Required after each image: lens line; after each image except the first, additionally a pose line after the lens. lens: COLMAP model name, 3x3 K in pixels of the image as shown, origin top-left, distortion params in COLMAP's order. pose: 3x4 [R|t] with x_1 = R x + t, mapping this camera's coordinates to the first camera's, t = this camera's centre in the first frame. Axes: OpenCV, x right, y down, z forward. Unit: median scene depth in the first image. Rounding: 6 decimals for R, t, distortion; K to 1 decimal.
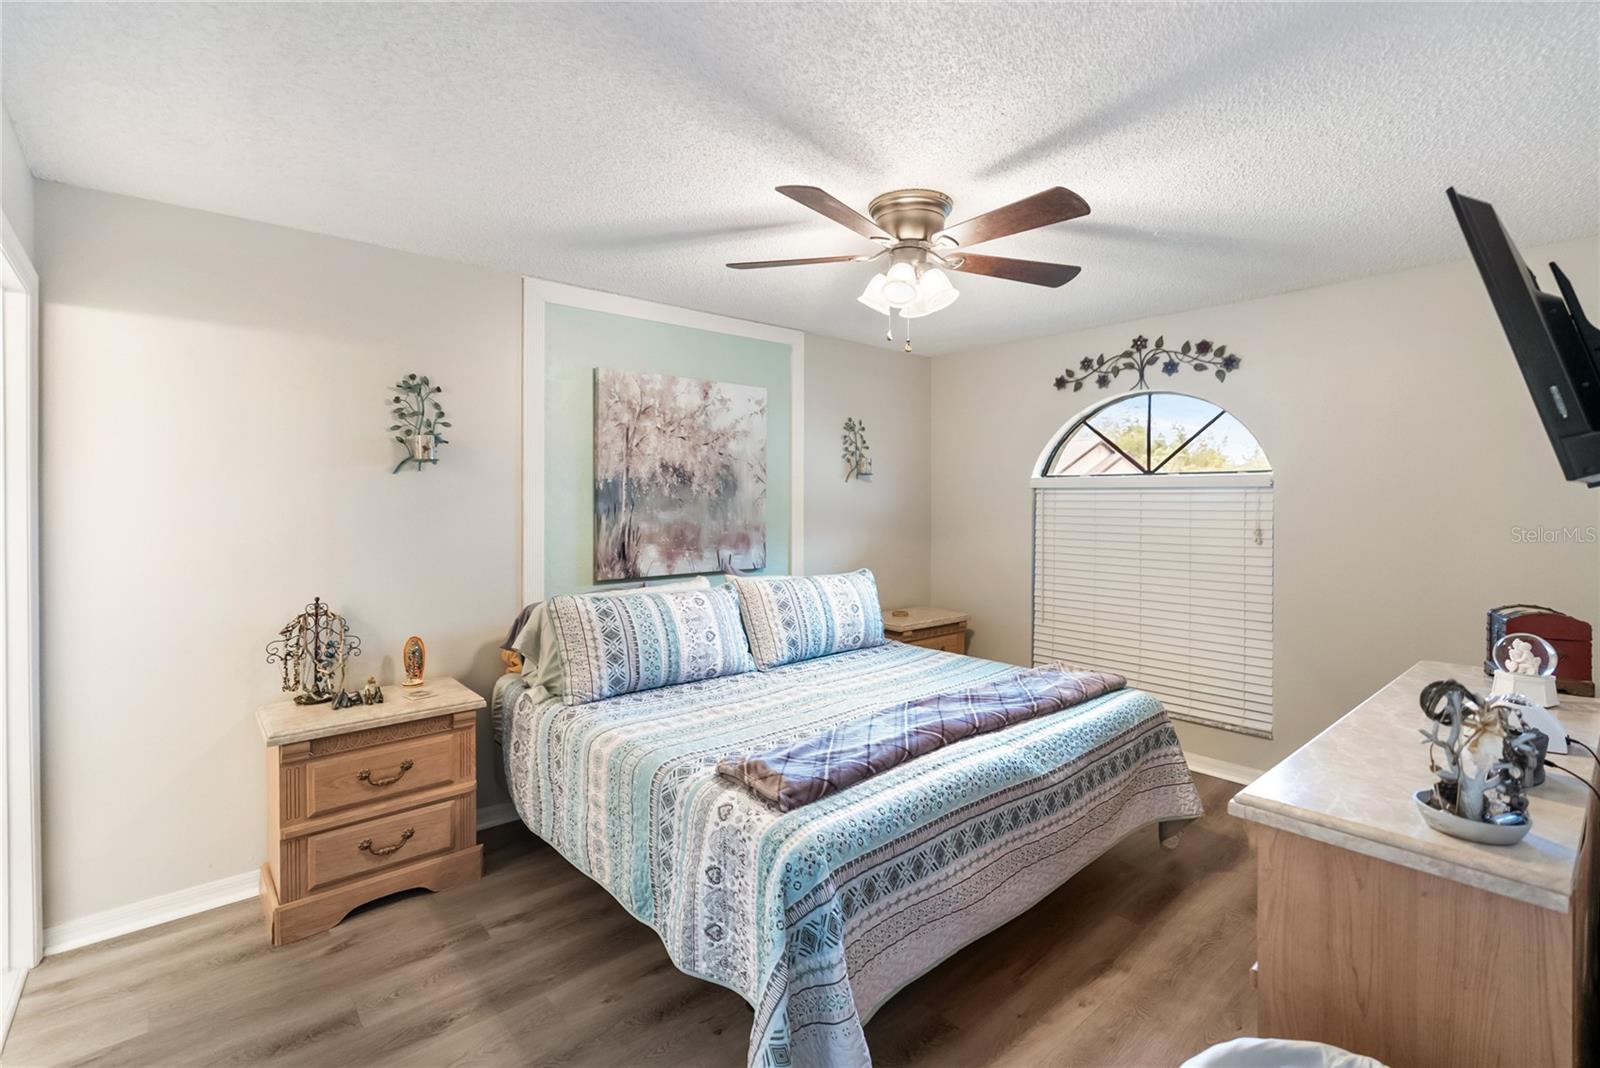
lens RADIAL K [[734.3, 0, 800.6], [0, 734.3, 497.4], [0, 0, 1]] dist [-0.000895, 0.000159]
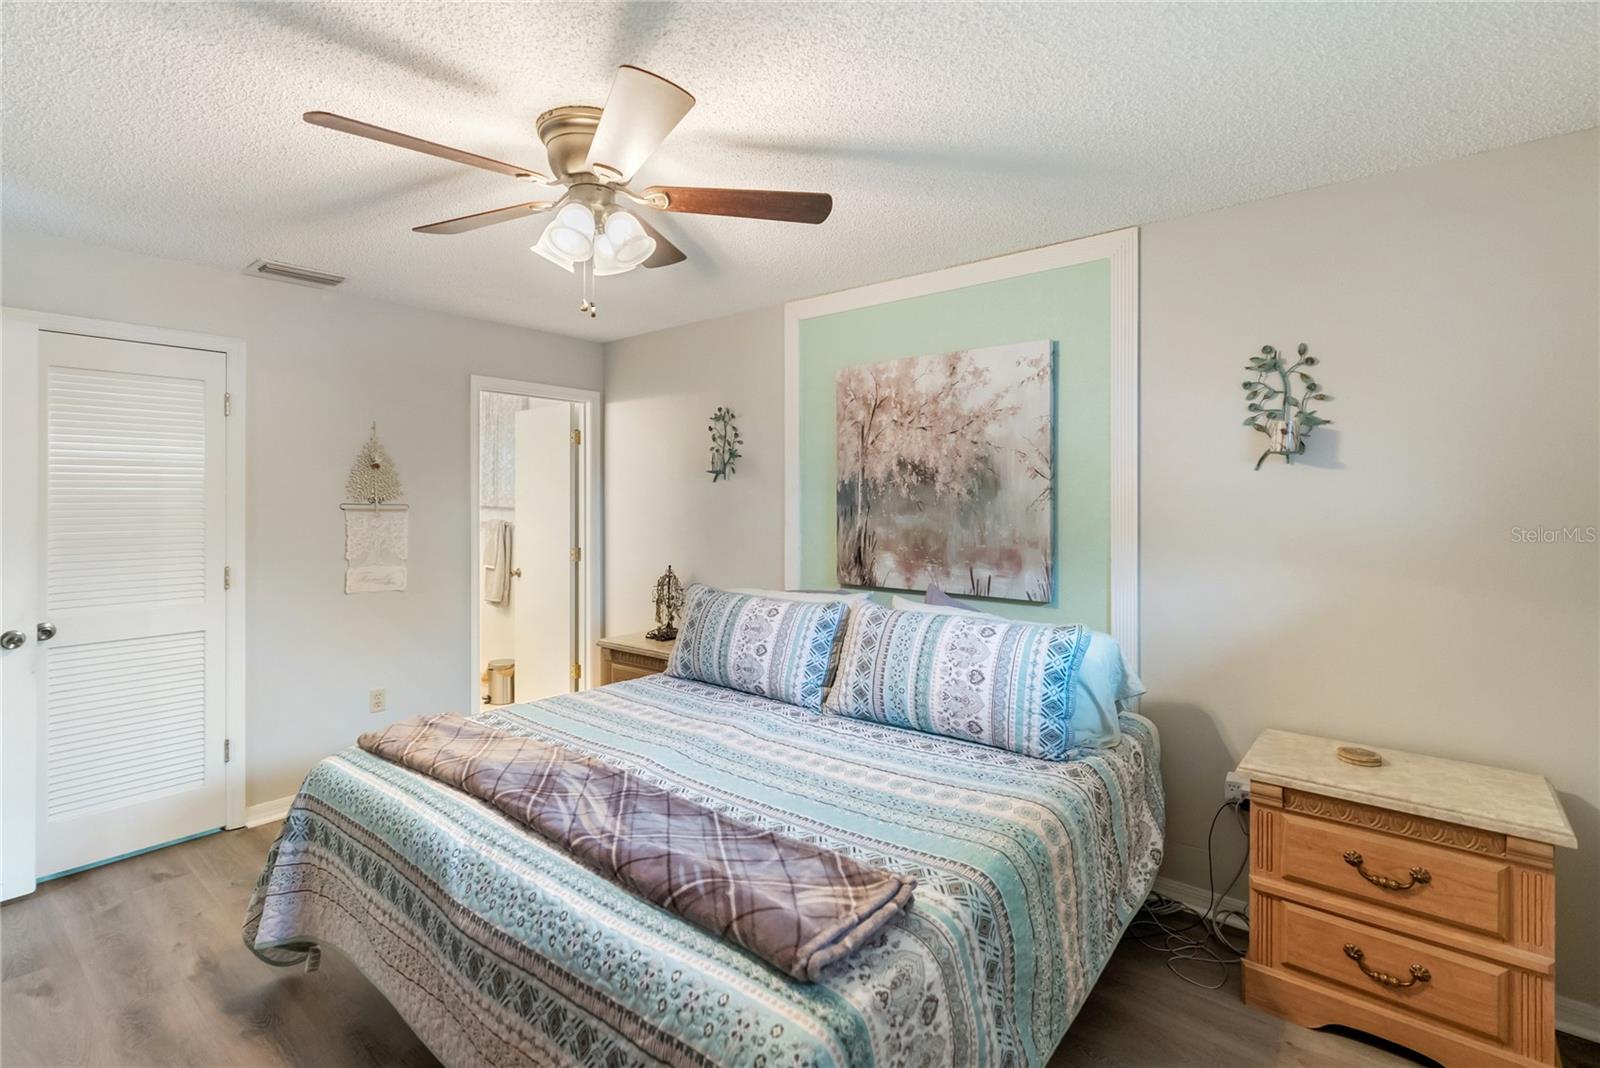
lens RADIAL K [[734.3, 0, 800.6], [0, 734.3, 497.4], [0, 0, 1]] dist [-0.000895, 0.000159]
pose [[0.172559, -0.001023, -0.984999, 0.654646], [0.002765, 0.999996, -0.000554, -0.002249], [0.984995, -0.002628, 0.172561, 0.733881]]
